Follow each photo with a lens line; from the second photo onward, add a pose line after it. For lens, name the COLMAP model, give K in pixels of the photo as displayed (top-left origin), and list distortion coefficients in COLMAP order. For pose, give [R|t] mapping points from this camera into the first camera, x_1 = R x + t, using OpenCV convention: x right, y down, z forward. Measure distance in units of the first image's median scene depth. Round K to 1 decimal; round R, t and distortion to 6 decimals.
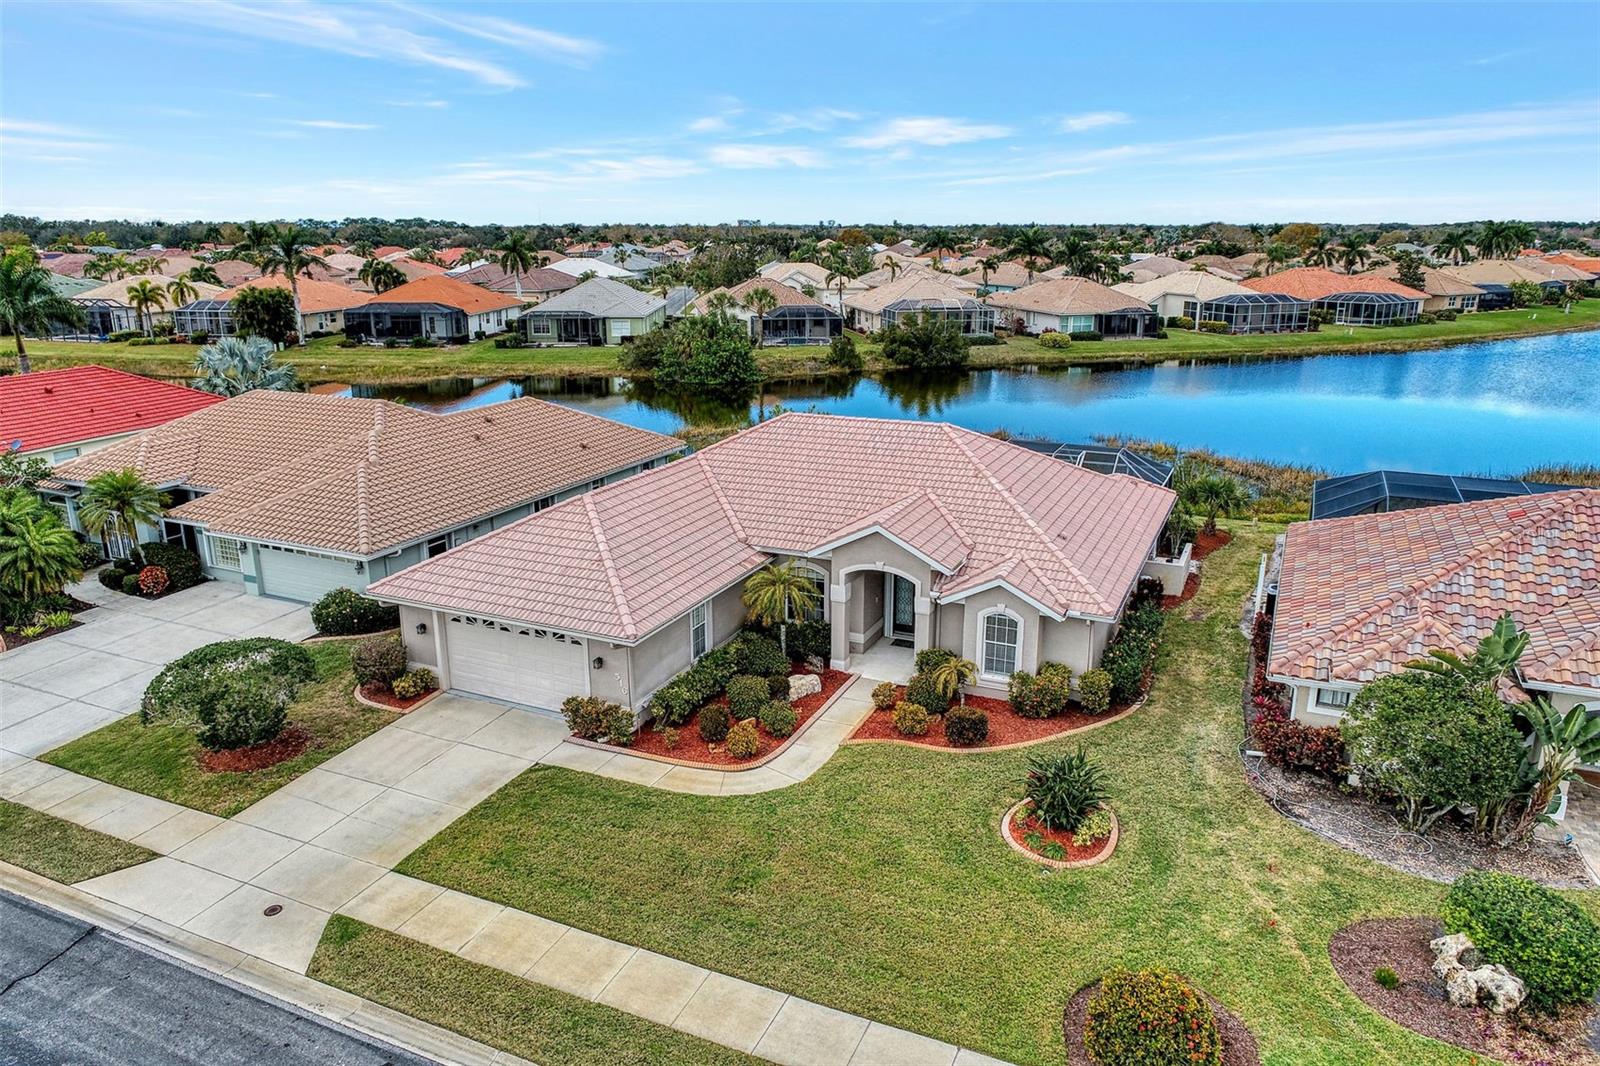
lens RADIAL K [[1075.0, 0, 802.3], [0, 1075.0, 527.1], [0, 0, 1]] dist [-0.007909, -0.002397]
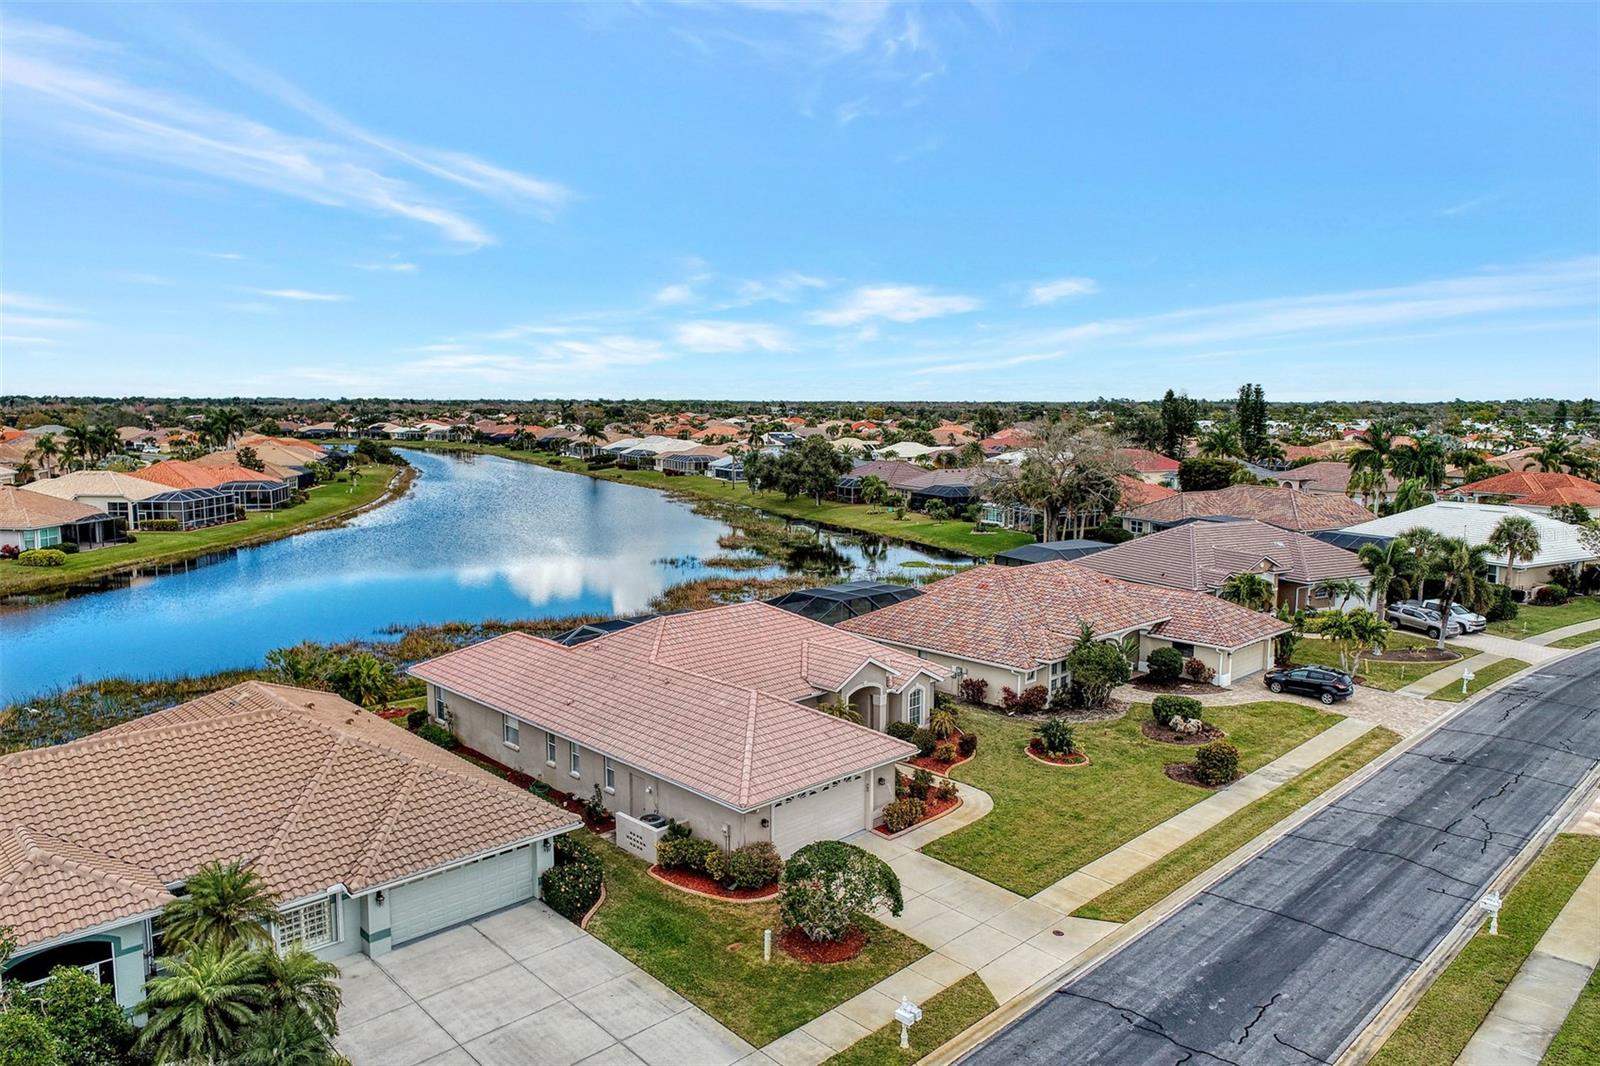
lens RADIAL K [[1075.0, 0, 802.3], [0, 1075.0, 527.1], [0, 0, 1]] dist [-0.007909, -0.002397]
pose [[0.361941, -0.102069, 0.926596, -1.417193], [0.244034, 0.969698, 0.011493, -0.230752], [-0.899692, 0.221961, 0.375882, 0.428698]]
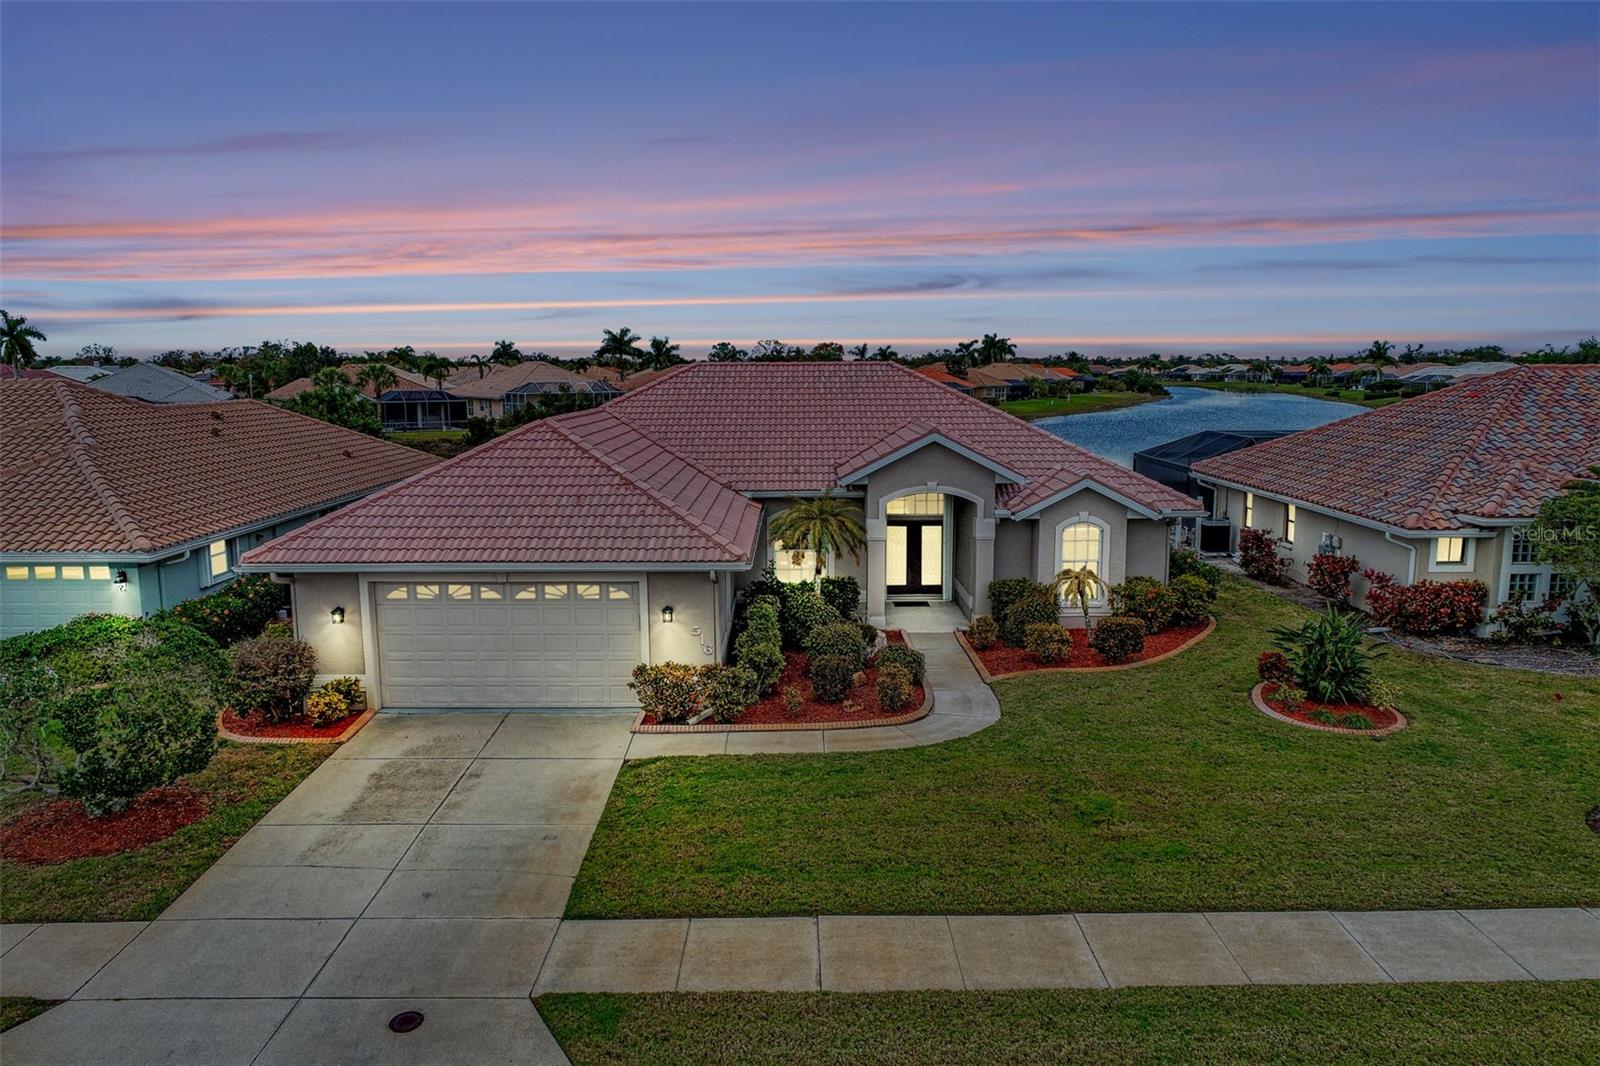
lens RADIAL K [[1075.0, 0, 802.3], [0, 1075.0, 527.1], [0, 0, 1]] dist [-0.007909, -0.002397]
pose [[0.906912, -0.062747, 0.416621, -0.363266], [0.113988, 0.988512, -0.099252, 0.136686], [-0.405607, 0.137503, 0.903646, 0.297057]]
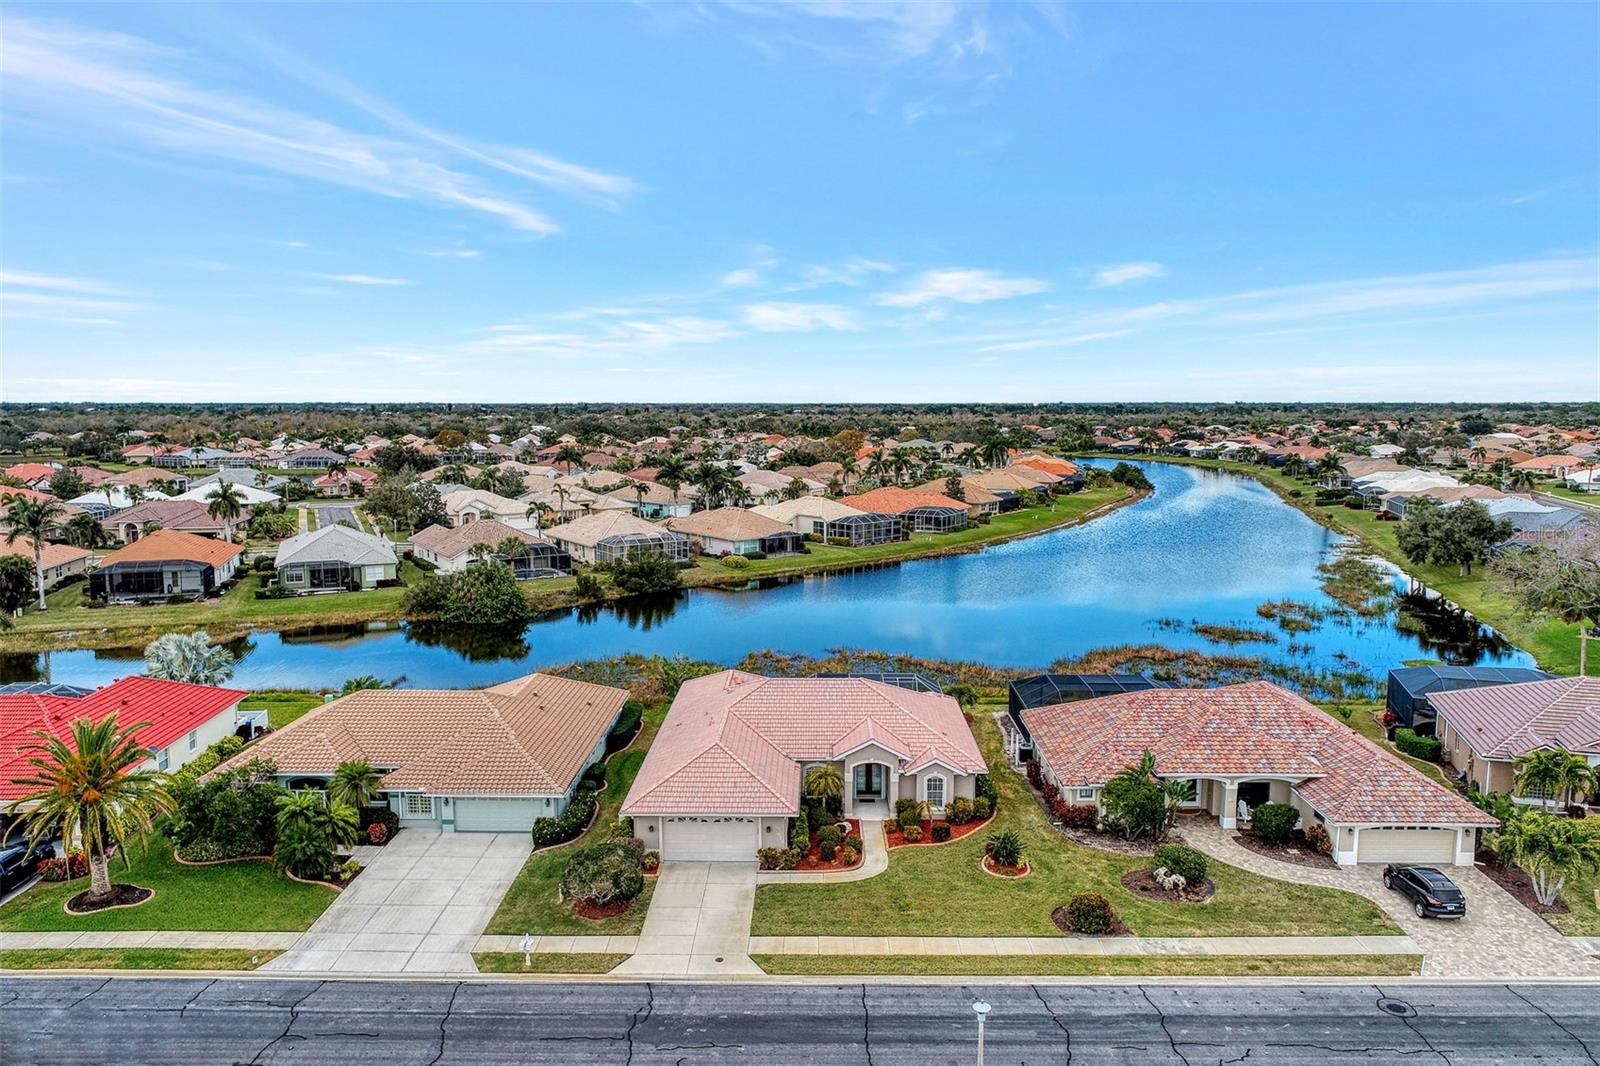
lens RADIAL K [[1075.0, 0, 802.3], [0, 1075.0, 527.1], [0, 0, 1]] dist [-0.007909, -0.002397]
pose [[0.916618, -0.043241, 0.397419, -0.810500], [0.105145, 0.985208, -0.135316, -0.132577], [-0.385689, 0.165820, 0.907605, -0.815234]]
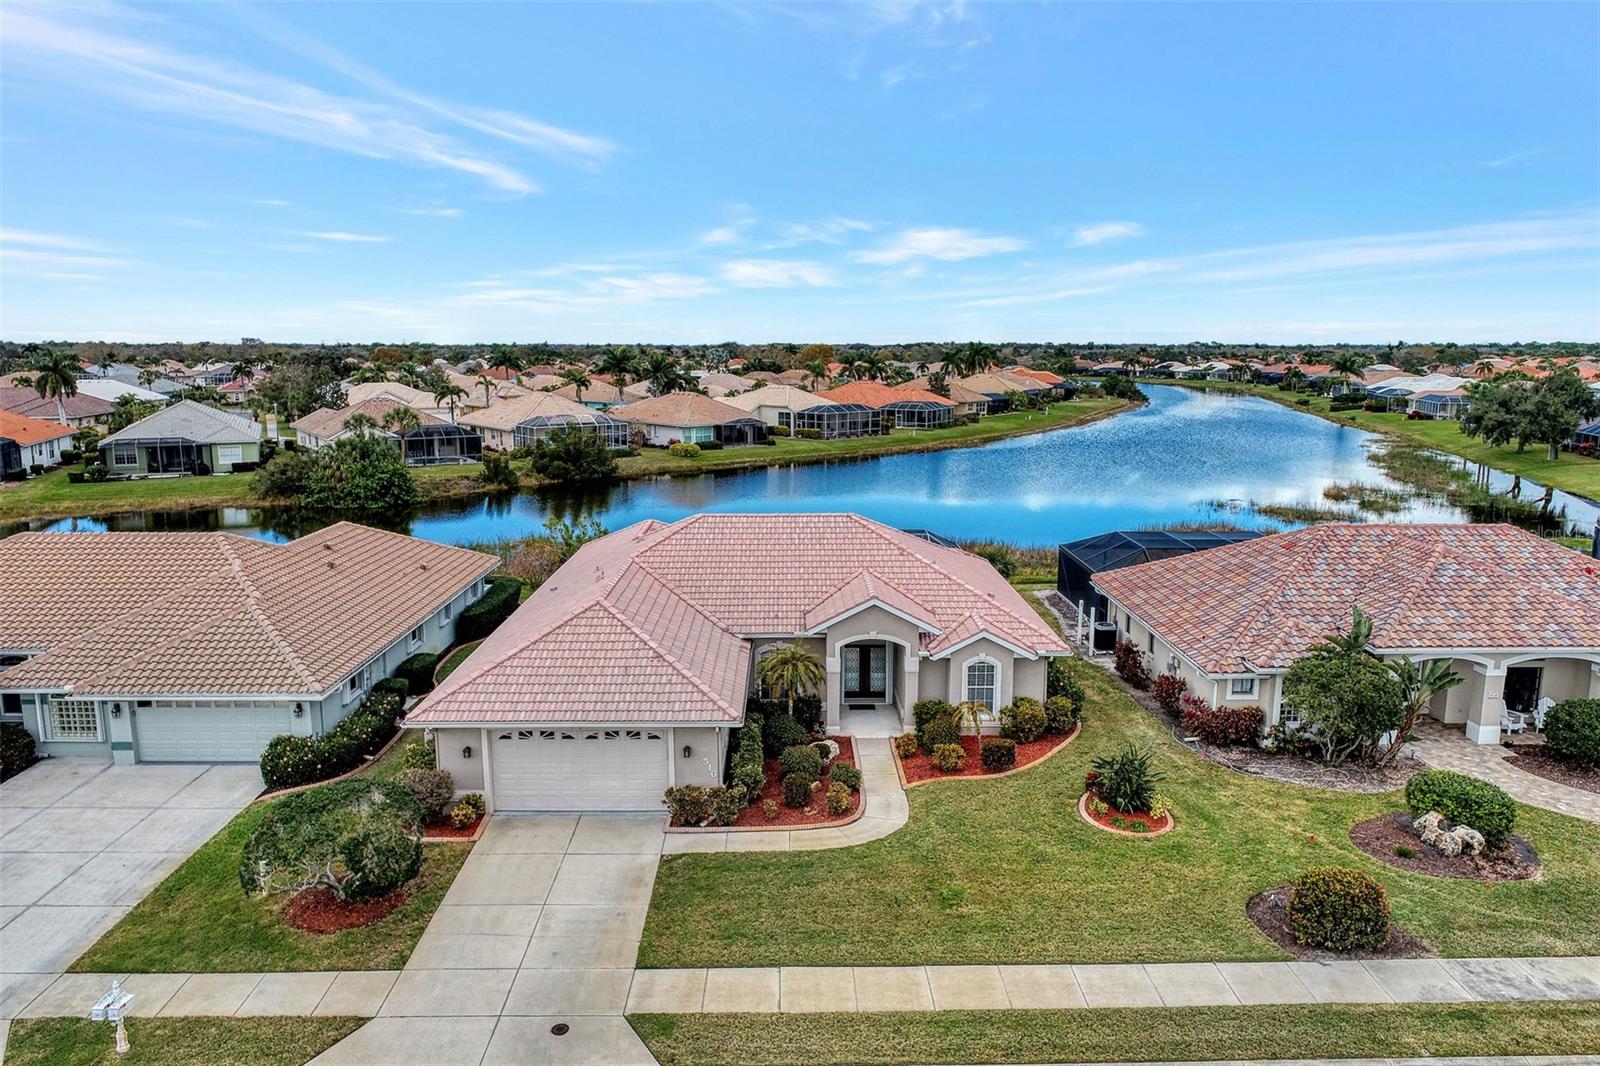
lens RADIAL K [[1075.0, 0, 802.3], [0, 1075.0, 527.1], [0, 0, 1]] dist [-0.007909, -0.002397]
pose [[0.904030, -0.067205, 0.422153, -0.471447], [0.111414, 0.990475, -0.080911, 0.006143], [-0.412695, 0.120180, 0.902906, -0.018706]]
